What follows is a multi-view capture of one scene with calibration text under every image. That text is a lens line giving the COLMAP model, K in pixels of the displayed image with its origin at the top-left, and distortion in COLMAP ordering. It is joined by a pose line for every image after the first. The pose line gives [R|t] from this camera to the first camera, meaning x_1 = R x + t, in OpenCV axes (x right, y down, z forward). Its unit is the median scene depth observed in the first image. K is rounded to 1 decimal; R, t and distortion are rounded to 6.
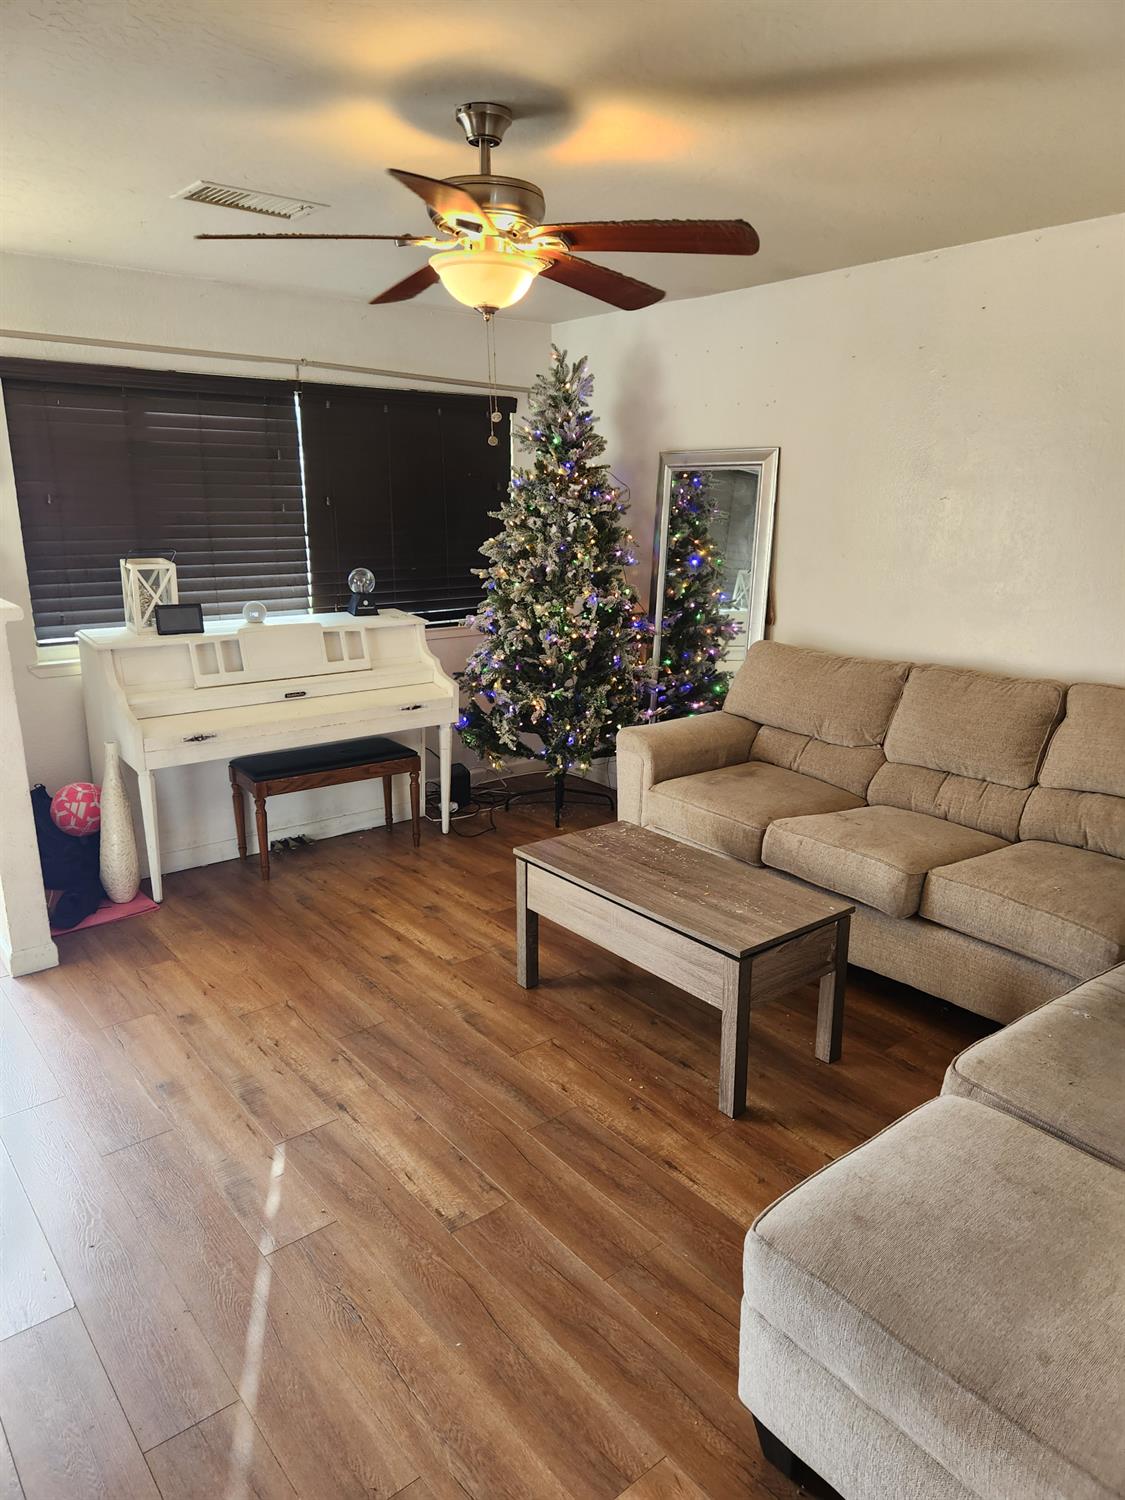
lens RADIAL K [[1021.3, 0, 574.6], [0, 1021.3, 764.8], [0, 0, 1]] dist [0.063780, -0.059939]
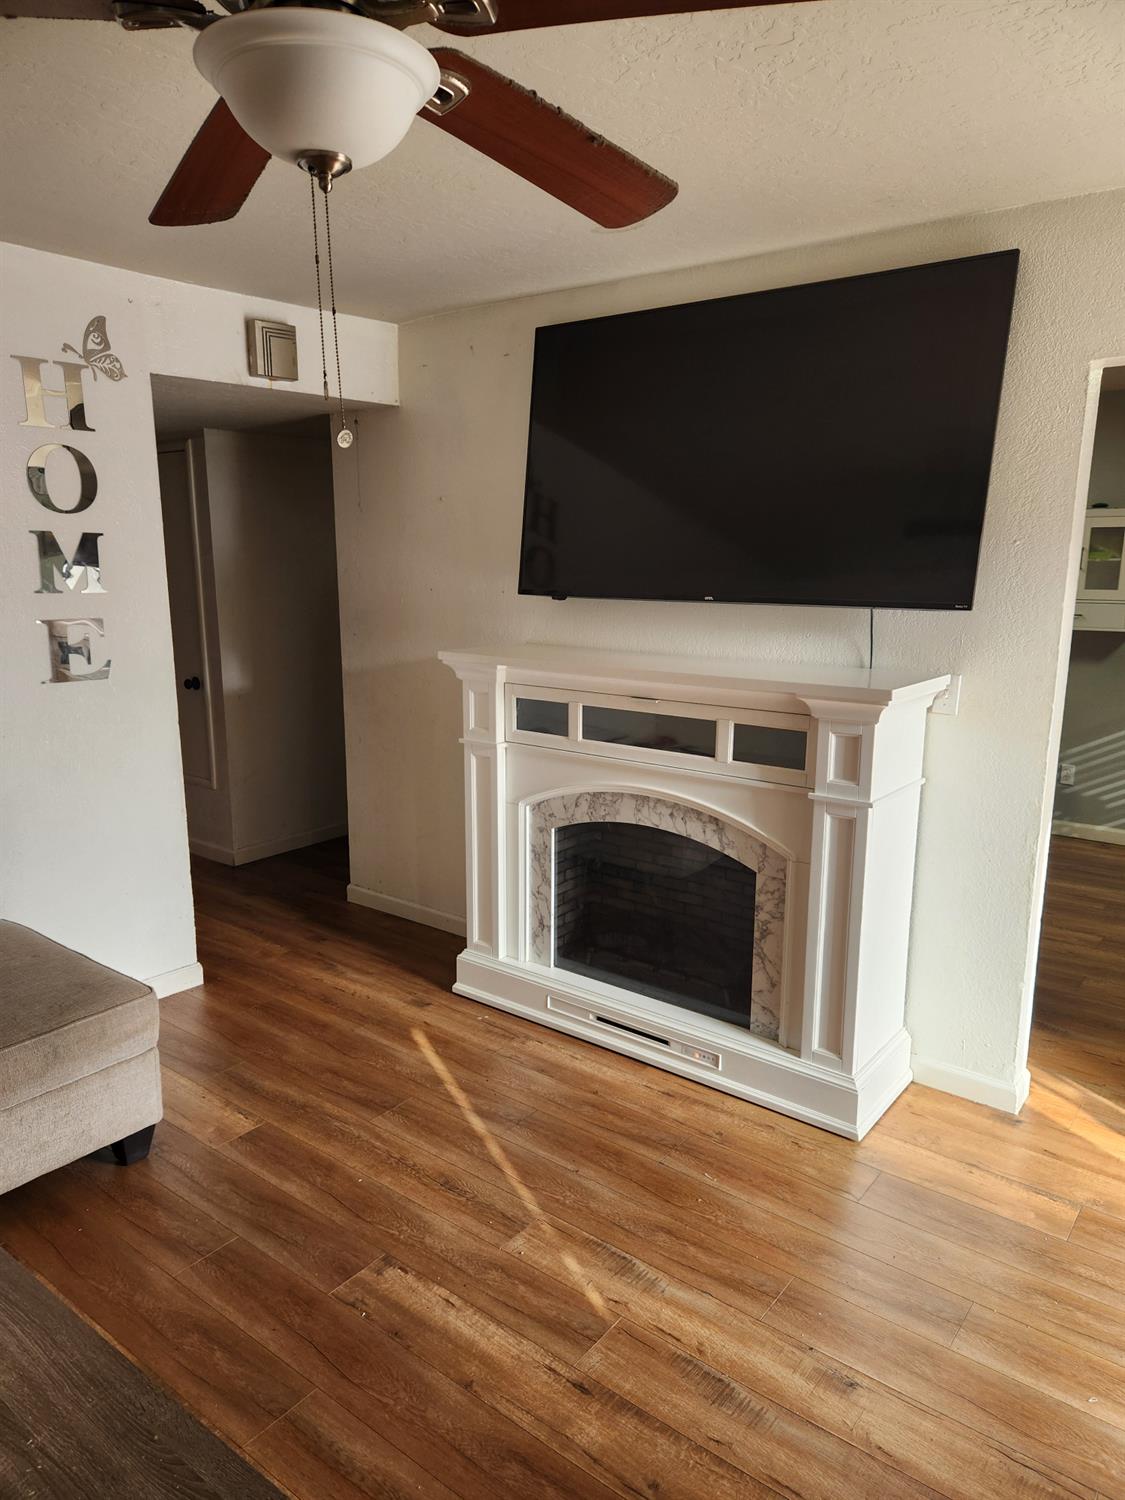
lens RADIAL K [[1021.3, 0, 561.8], [0, 1021.3, 751.6], [0, 0, 1]] dist [0.063780, -0.059939]
pose [[-0.975194, 0.039559, -0.217788, -0.068161], [-0.060648, 0.898499, 0.434766, -0.371917], [0.212881, 0.437189, -0.873812, 1.381080]]
